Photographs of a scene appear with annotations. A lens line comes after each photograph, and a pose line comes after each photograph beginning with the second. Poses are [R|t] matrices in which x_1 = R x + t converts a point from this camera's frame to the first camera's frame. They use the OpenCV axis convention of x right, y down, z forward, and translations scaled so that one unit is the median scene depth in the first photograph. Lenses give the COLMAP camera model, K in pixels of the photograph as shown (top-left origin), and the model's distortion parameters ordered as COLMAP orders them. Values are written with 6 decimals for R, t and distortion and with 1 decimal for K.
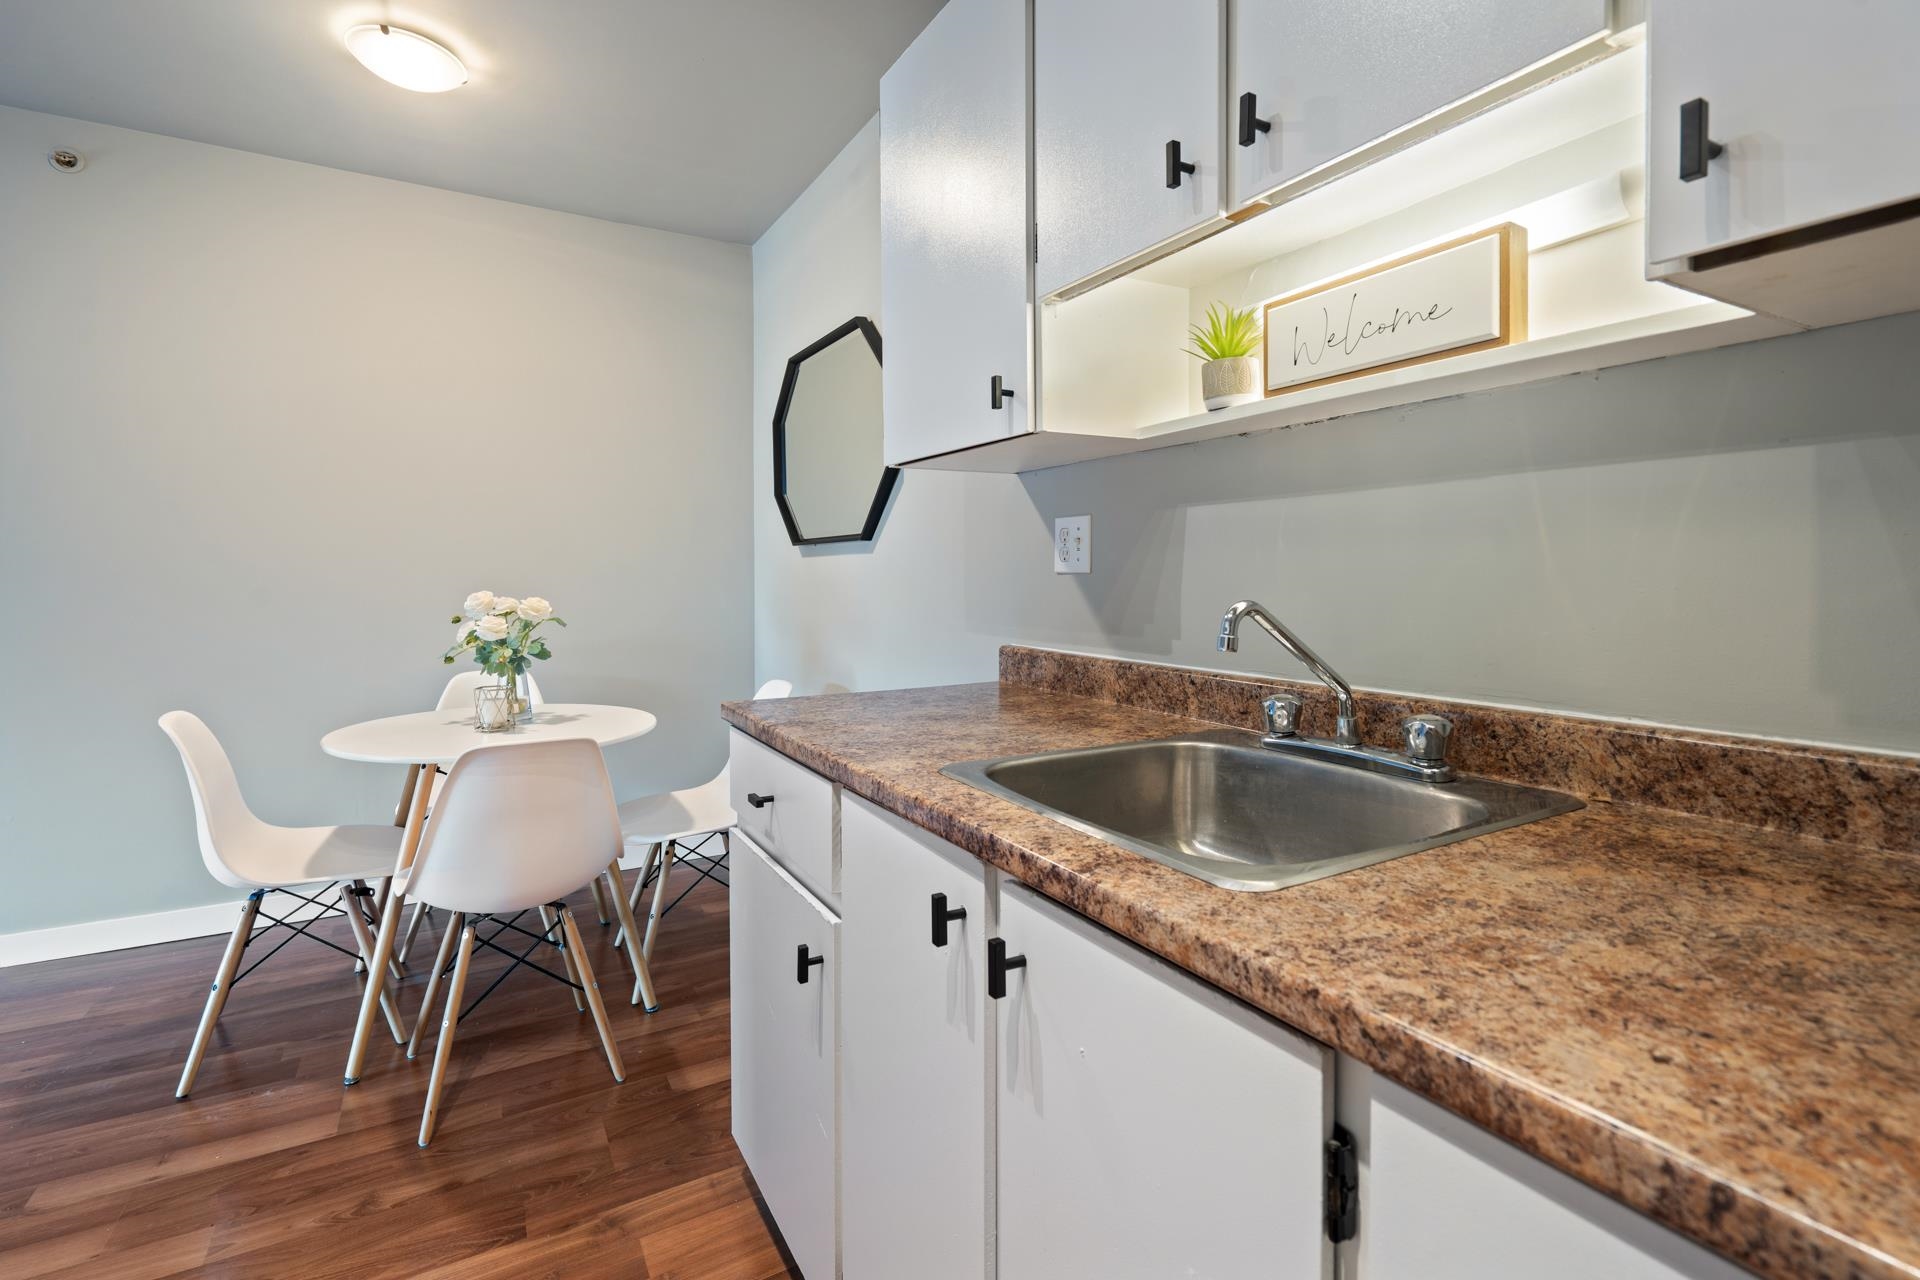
lens RADIAL K [[875.6, 0, 948.4], [0, 875.6, 586.0], [0, 0, 1]] dist [-0.003363, 0.001252]
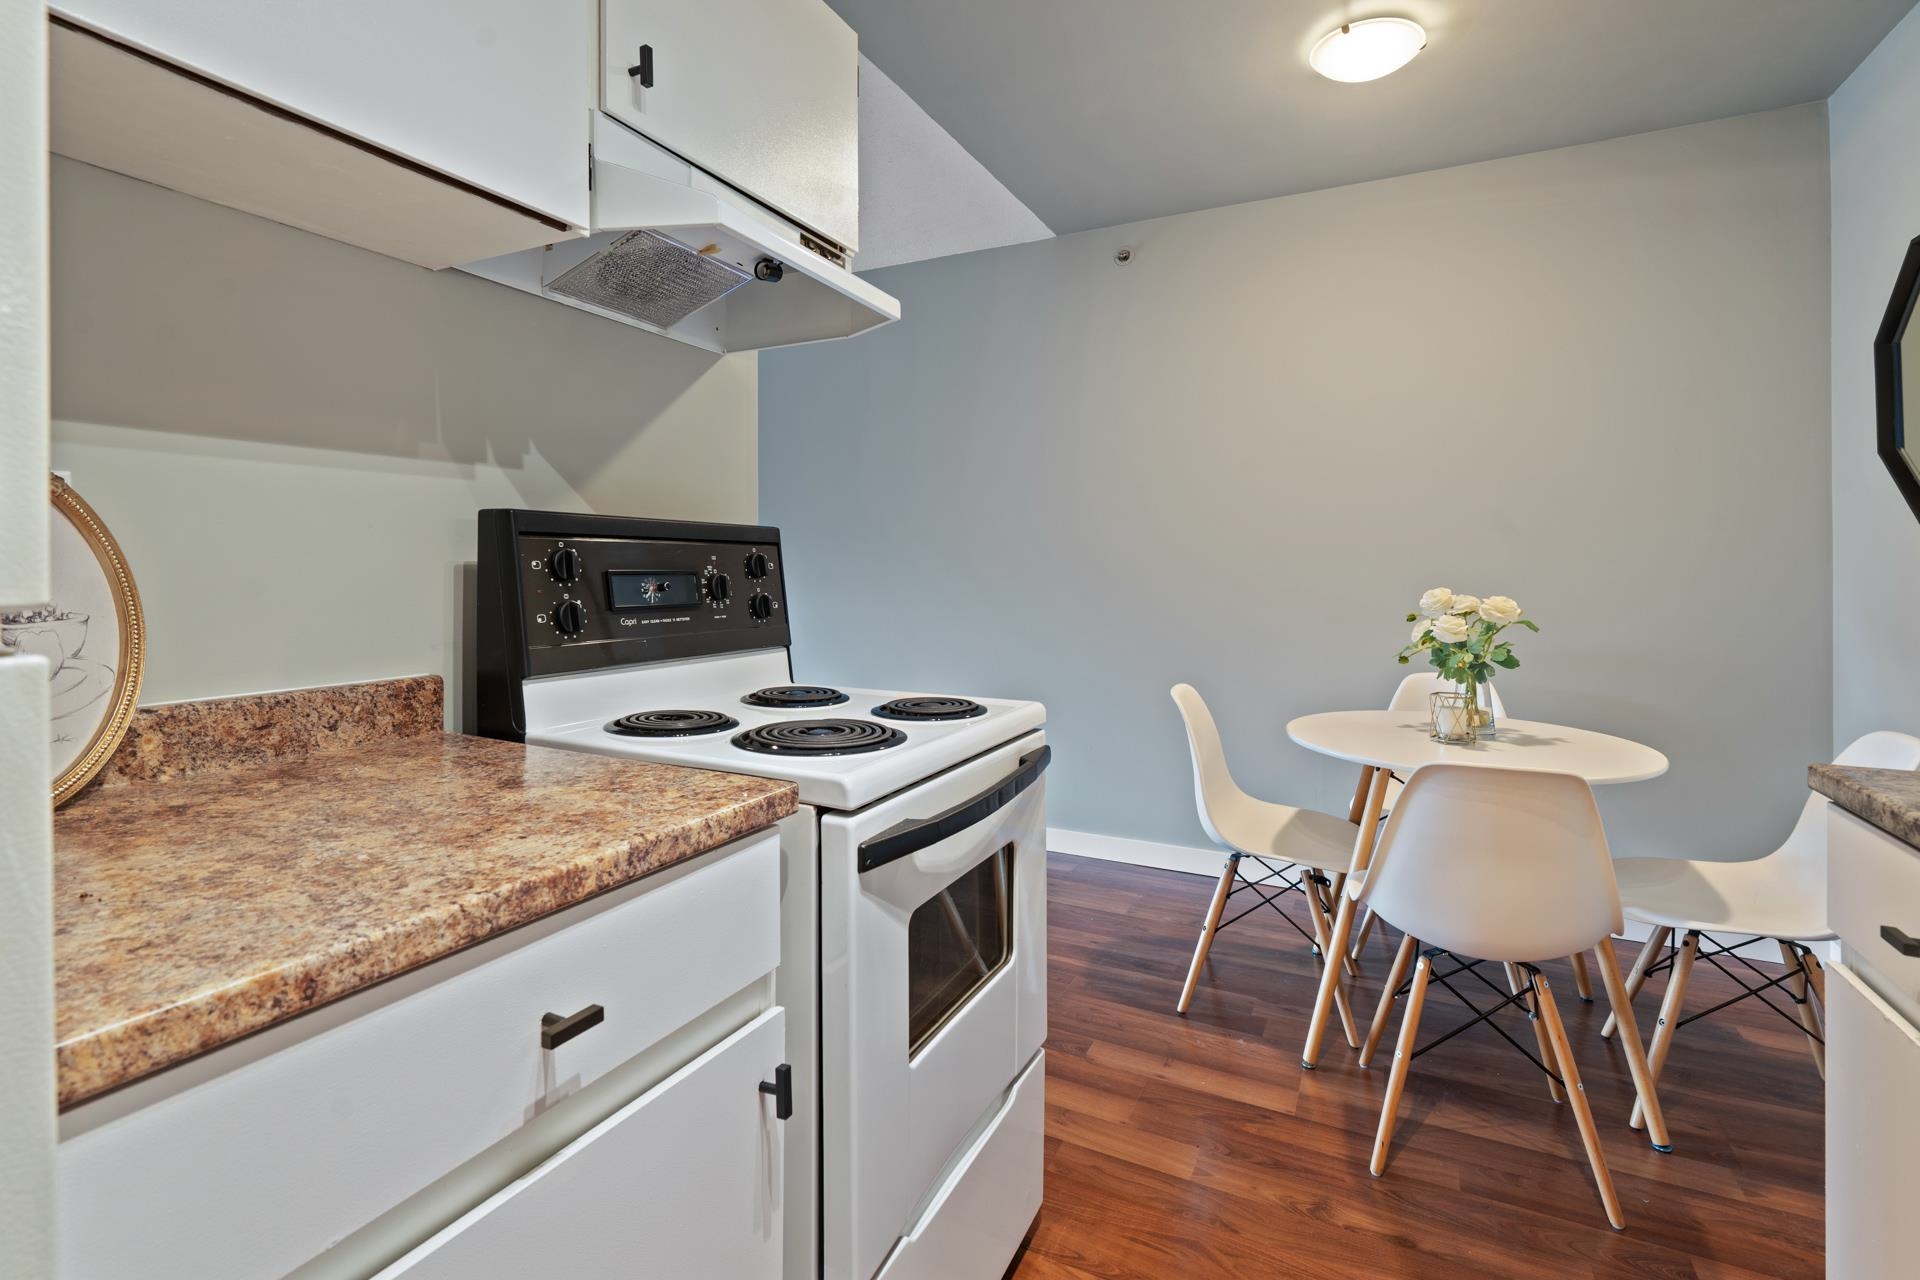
lens RADIAL K [[875.6, 0, 967.1], [0, 875.6, 567.6], [0, 0, 1]] dist [-0.003363, 0.001252]
pose [[0.559090, -0.002524, -0.829103, -0.056300], [-0.012412, 0.999858, -0.011414, 0.000962], [0.829014, 0.016673, 0.558980, 0.086792]]
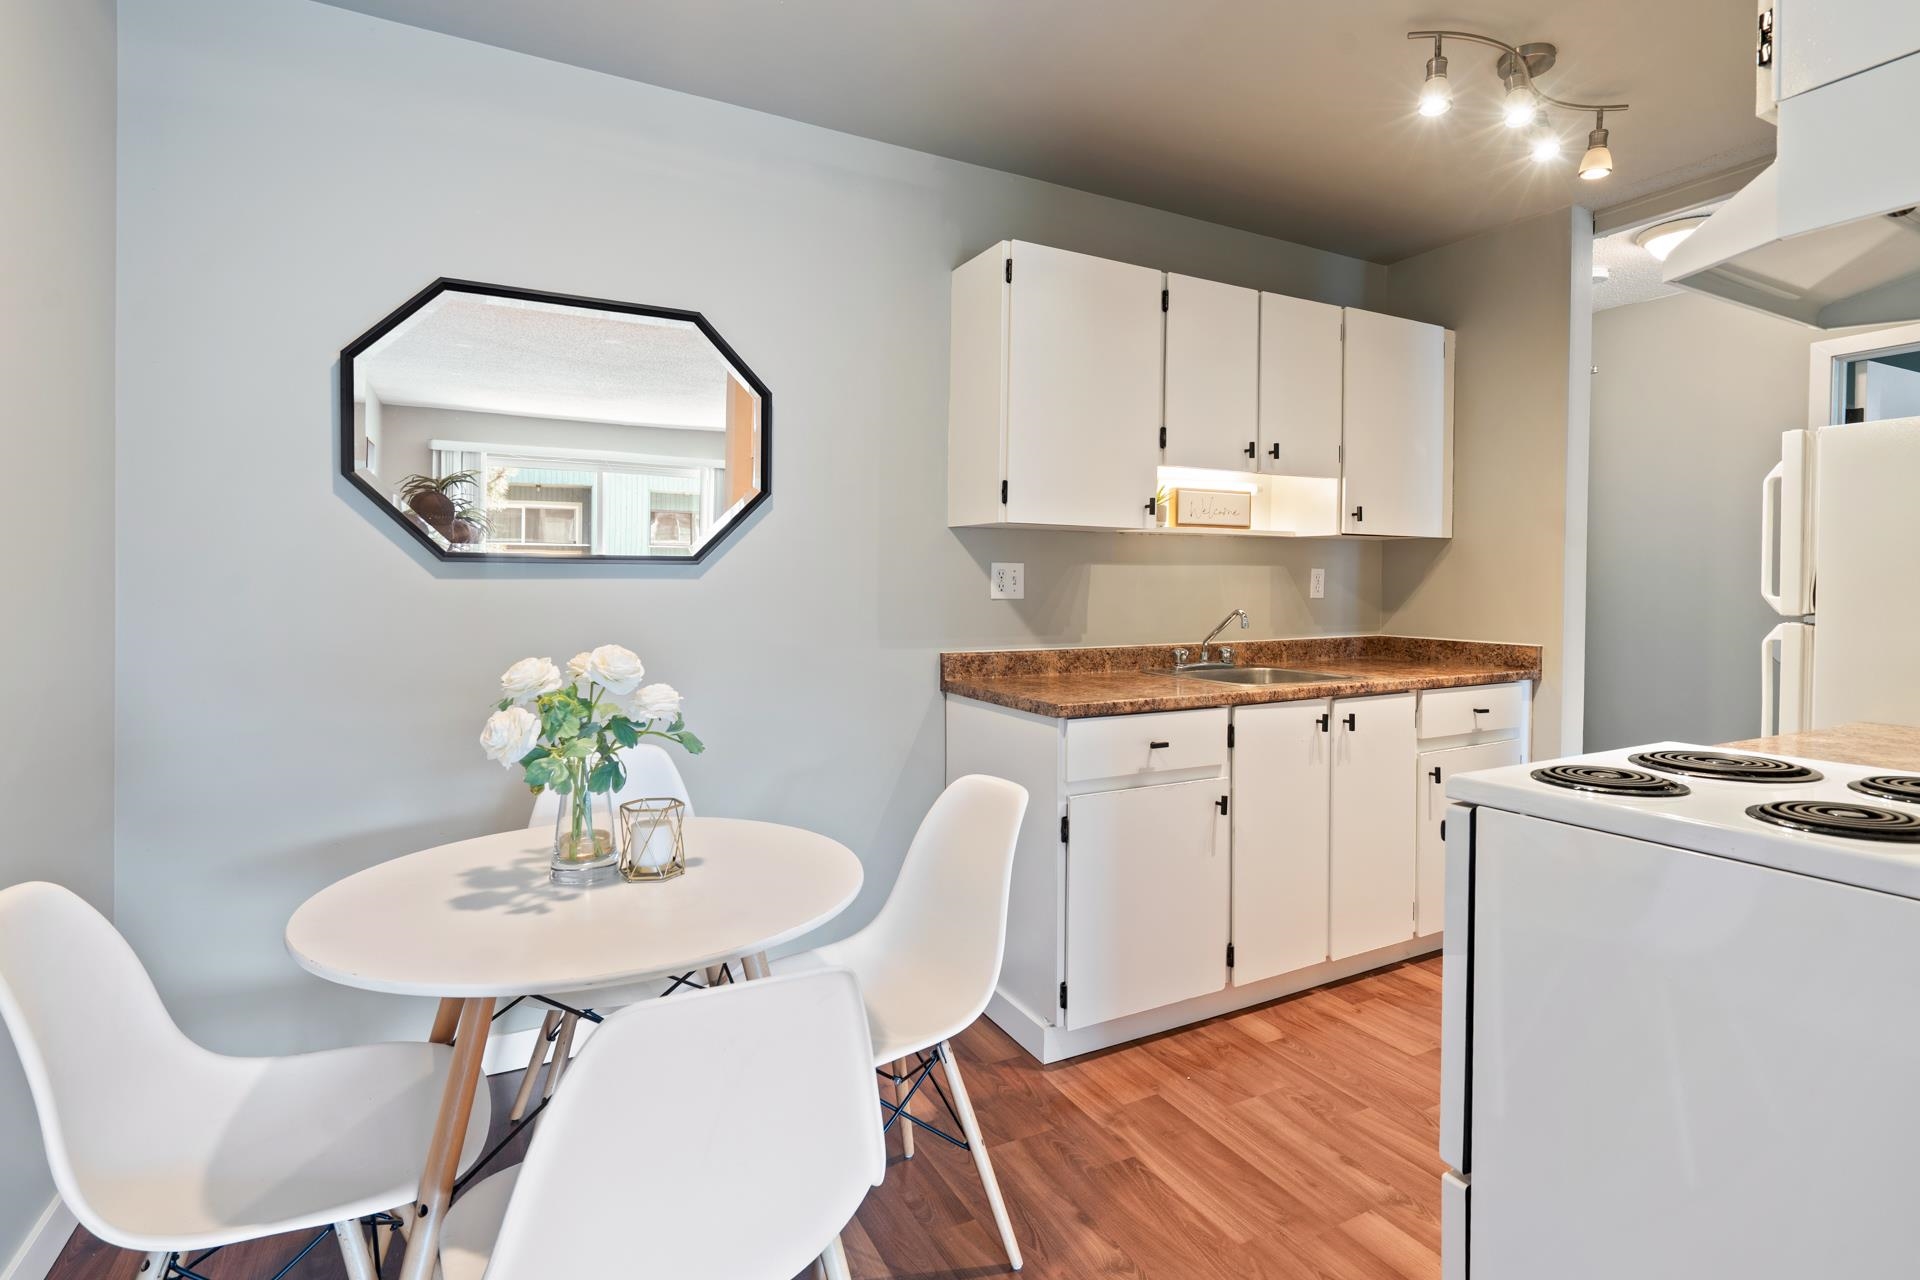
lens RADIAL K [[934.1, 0, 972.8], [0, 934.1, 600.9], [0, 0, 1]] dist [-0.000224, 0.000907]
pose [[0.031807, -0.017854, 0.999335, -1.391042], [0.011939, 0.999776, 0.017482, -0.038234], [-0.999423, 0.011375, 0.032013, 0.923503]]
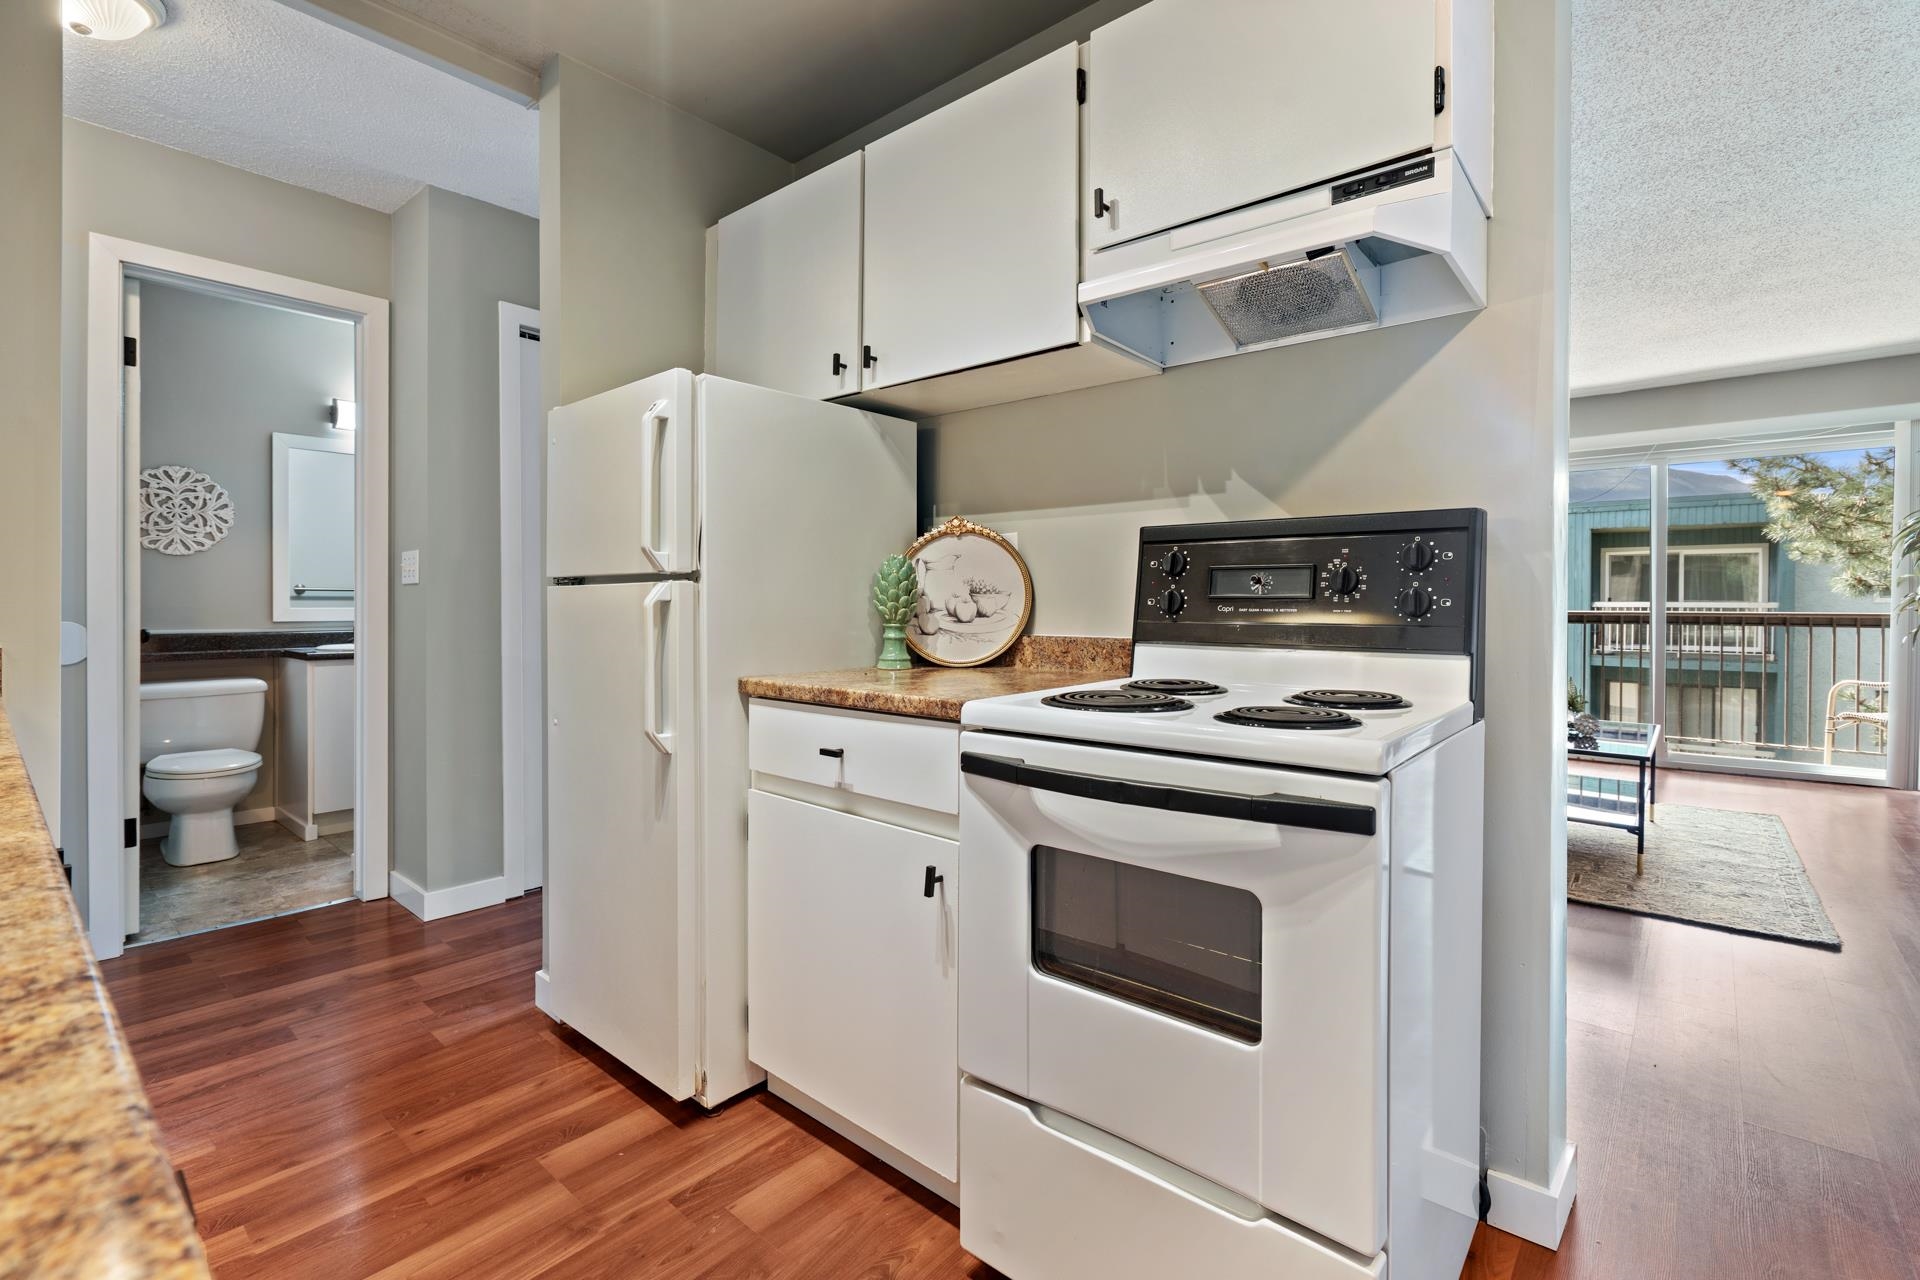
lens RADIAL K [[875.6, 0, 954.3], [0, 875.6, 613.9], [0, 0, 1]] dist [-0.003363, 0.001252]
pose [[-0.943717, 0.000300, -0.330754, -0.267177], [-0.008789, 0.999624, 0.025983, 0.025351], [0.330637, 0.027428, -0.943359, 0.982145]]
